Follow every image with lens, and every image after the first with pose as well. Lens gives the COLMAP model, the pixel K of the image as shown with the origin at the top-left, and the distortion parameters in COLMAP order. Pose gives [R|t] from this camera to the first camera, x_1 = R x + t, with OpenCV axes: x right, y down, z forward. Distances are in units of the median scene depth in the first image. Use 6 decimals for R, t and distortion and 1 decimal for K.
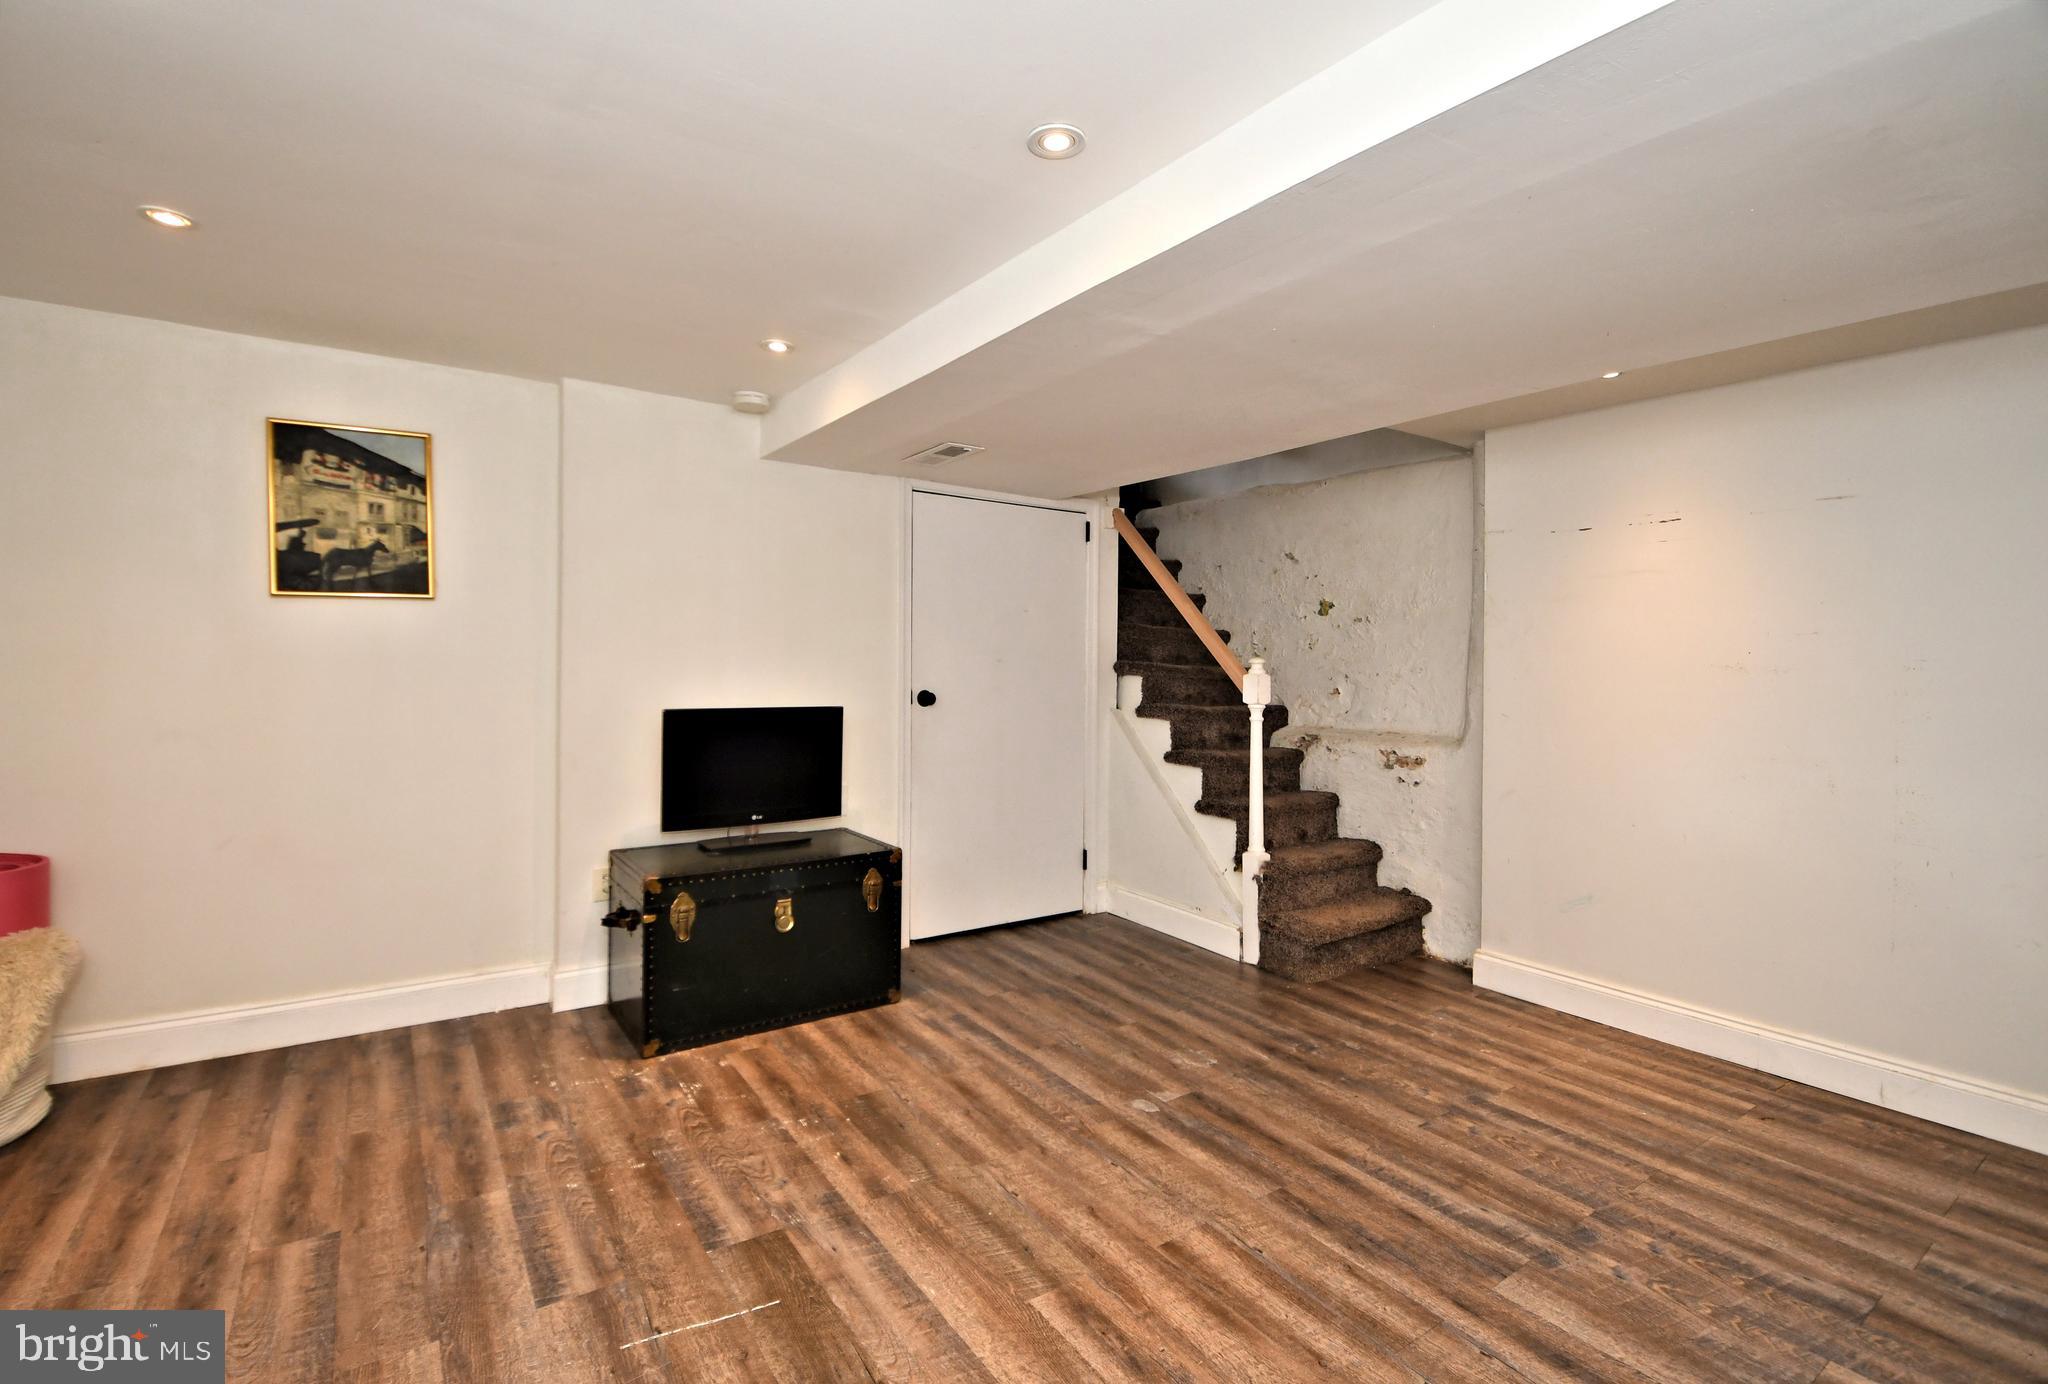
lens RADIAL K [[958.6, 0, 1019.7], [0, 958.6, 672.5], [0, 0, 1]] dist [0.000778, -0.010374]
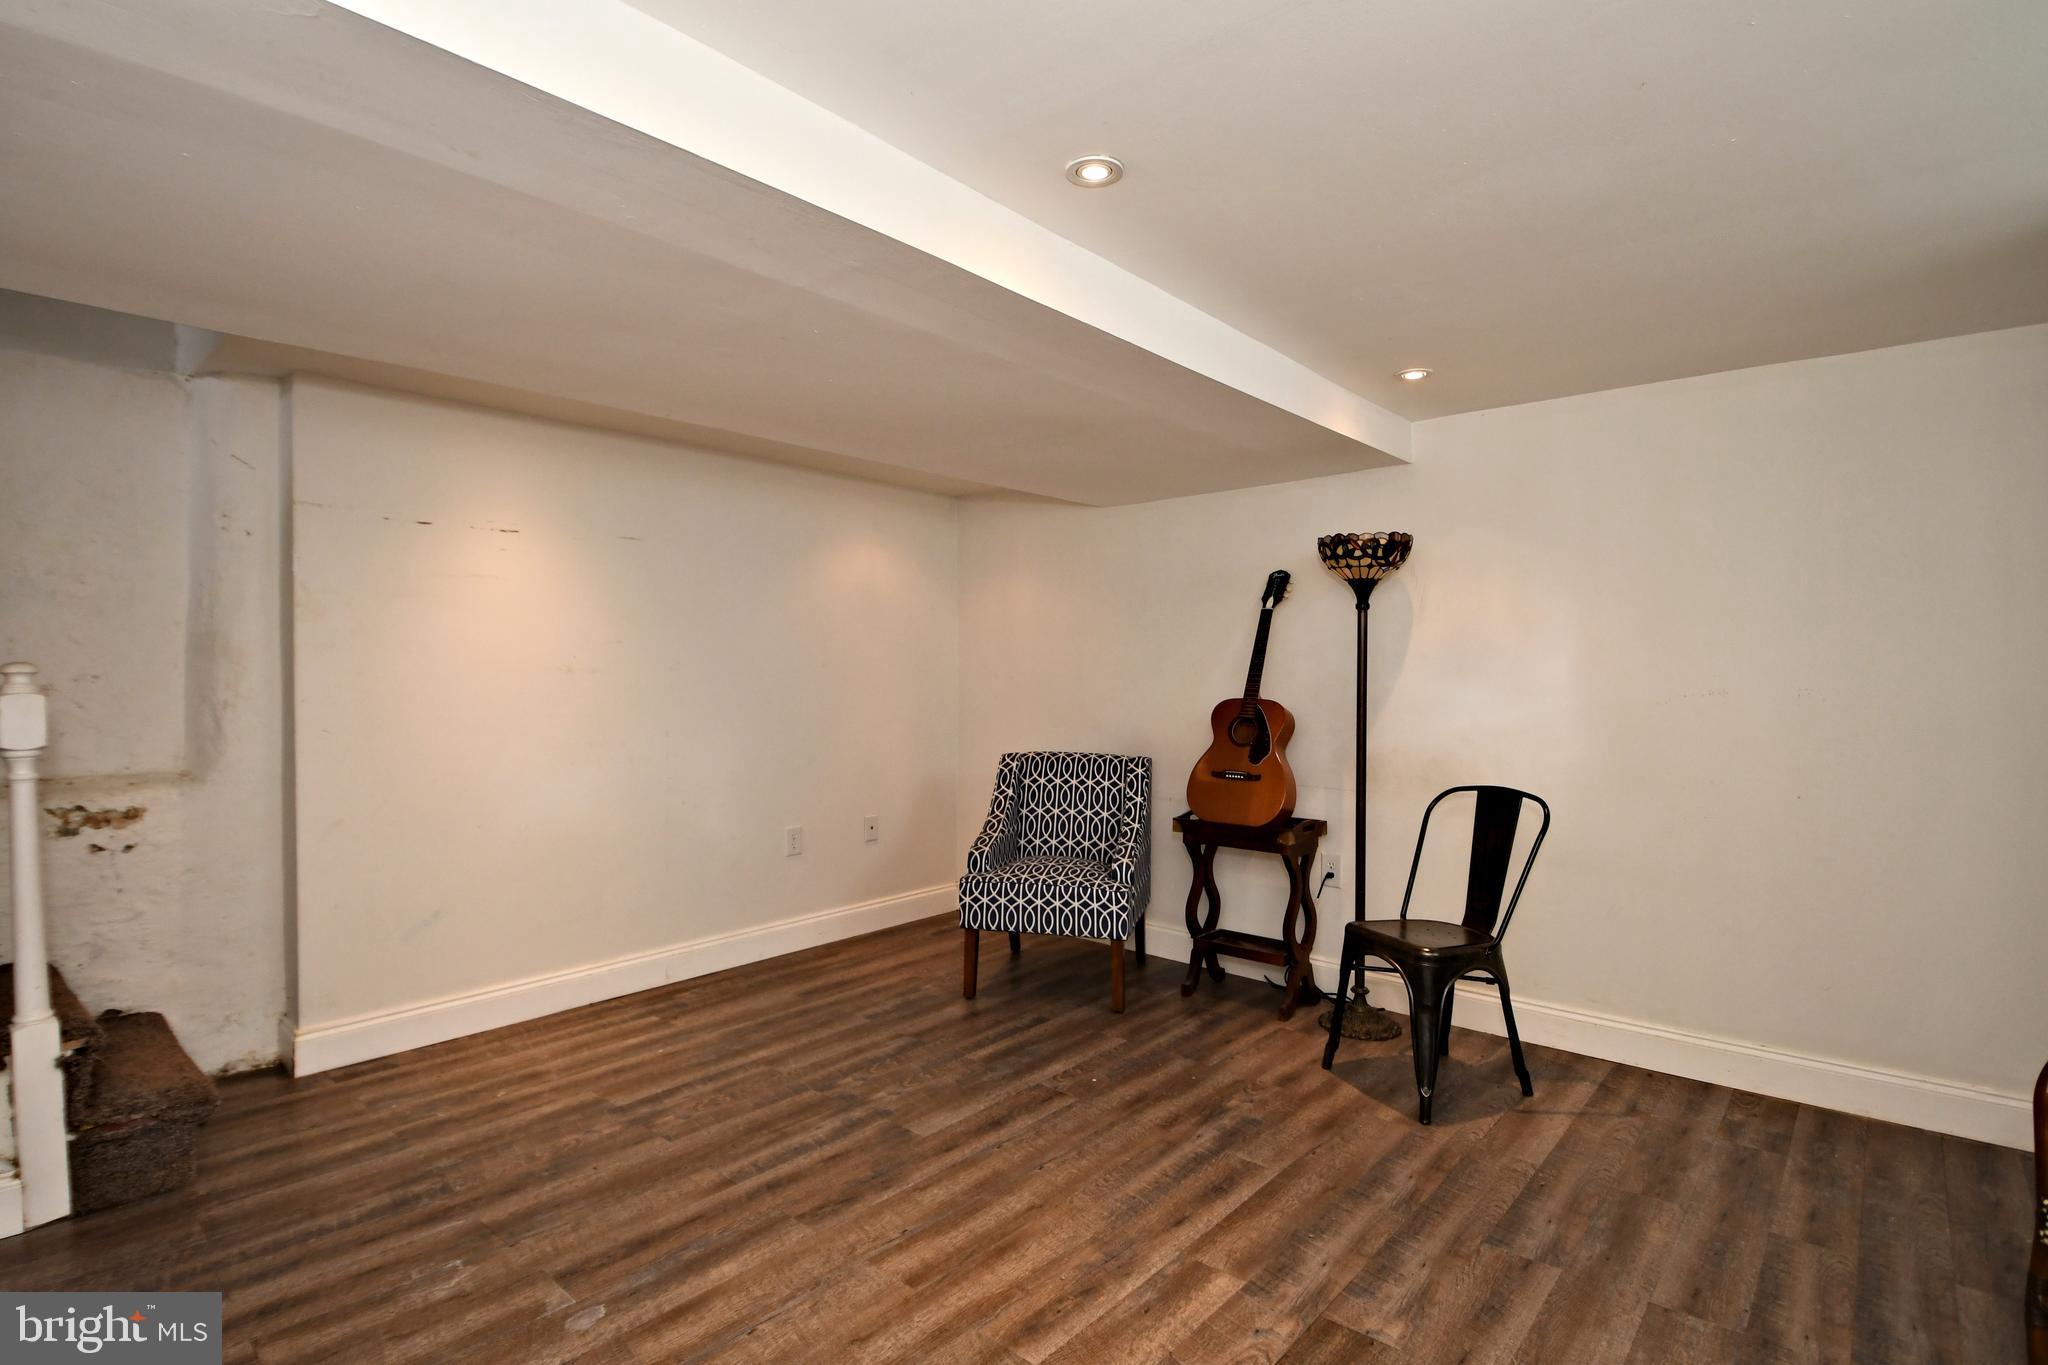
lens RADIAL K [[996.4, 0, 1024.0], [0, 996.4, 682.5], [0, 0, 1]] dist [-0.004430, -0.001451]
pose [[-0.260674, -0.026024, 0.965076, -0.636256], [0.005646, 0.999578, 0.028479, -0.023939], [-0.965410, 0.012873, -0.260417, 0.885538]]
